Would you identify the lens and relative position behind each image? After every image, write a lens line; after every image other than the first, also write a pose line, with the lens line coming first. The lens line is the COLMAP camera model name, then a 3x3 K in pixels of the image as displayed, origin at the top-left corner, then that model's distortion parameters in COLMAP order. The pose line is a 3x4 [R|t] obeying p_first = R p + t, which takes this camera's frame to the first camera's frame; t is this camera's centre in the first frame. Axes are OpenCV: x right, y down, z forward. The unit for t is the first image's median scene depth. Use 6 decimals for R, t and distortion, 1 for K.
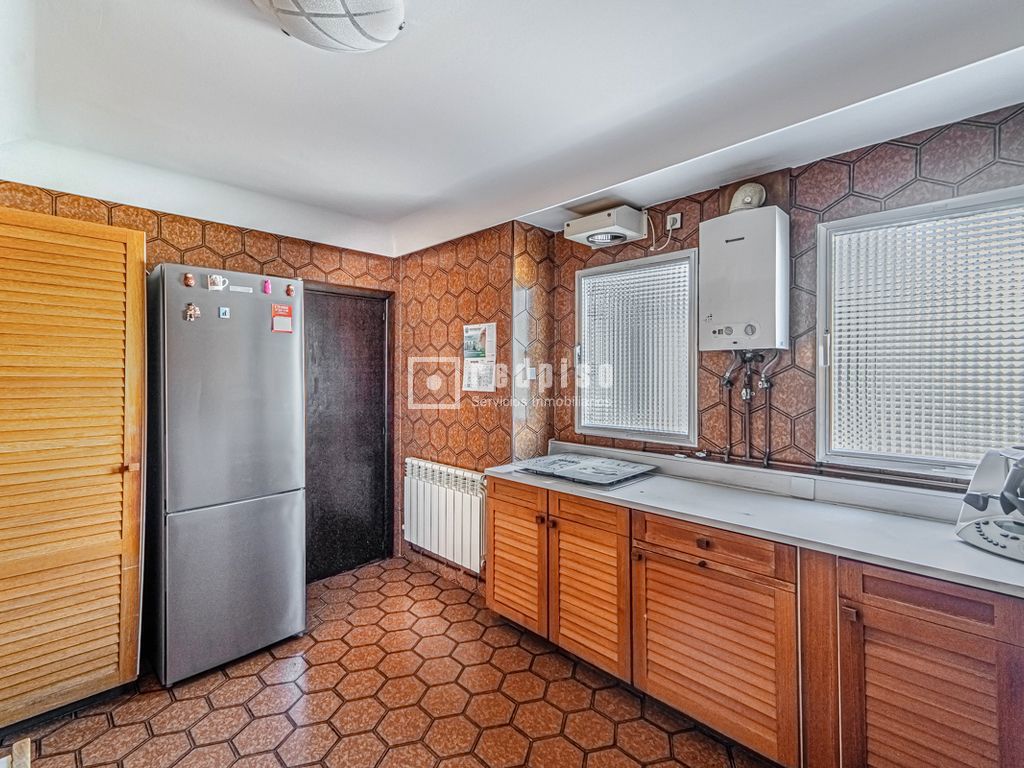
lens RADIAL K [[460.6, 0, 512.0], [0, 460.6, 384.0], [0, 0, 1]] dist [0.015495, -0.000137]
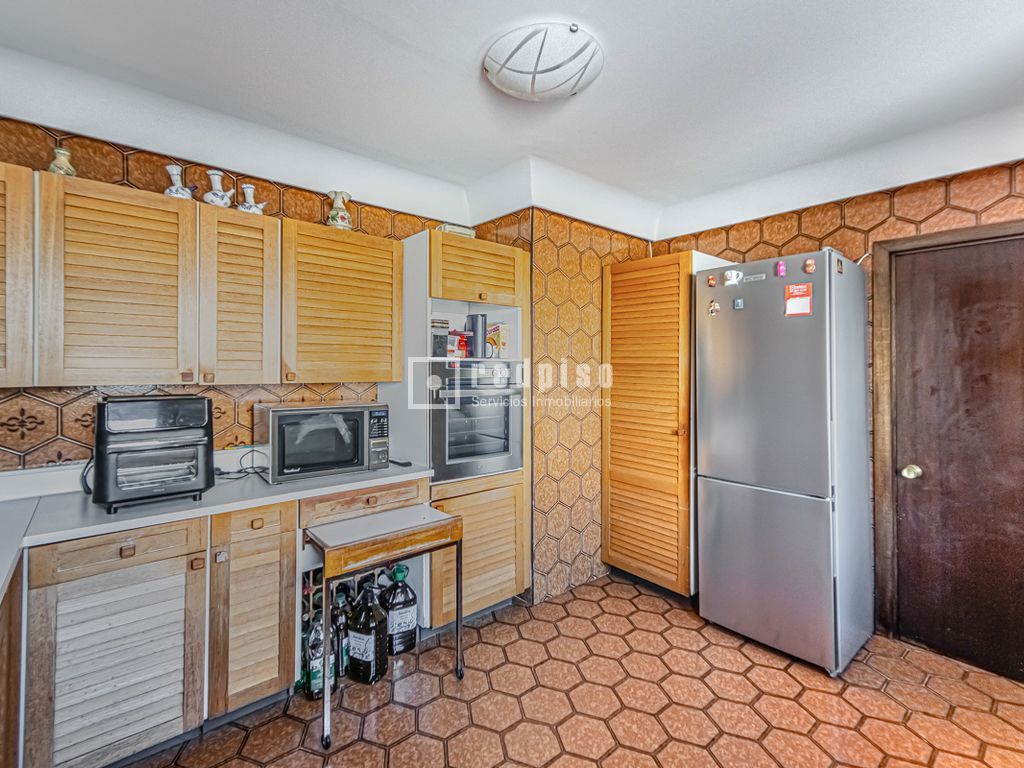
lens RADIAL K [[469.7, 0, 495.0], [0, 469.7, 366.3], [0, 0, 1]] dist [0.014046, -0.000095]
pose [[-0.082176, 0.004628, -0.996607, 0.504621], [-0.023227, 0.999709, 0.006558, -0.003701], [0.996347, 0.023687, -0.082044, 0.521322]]
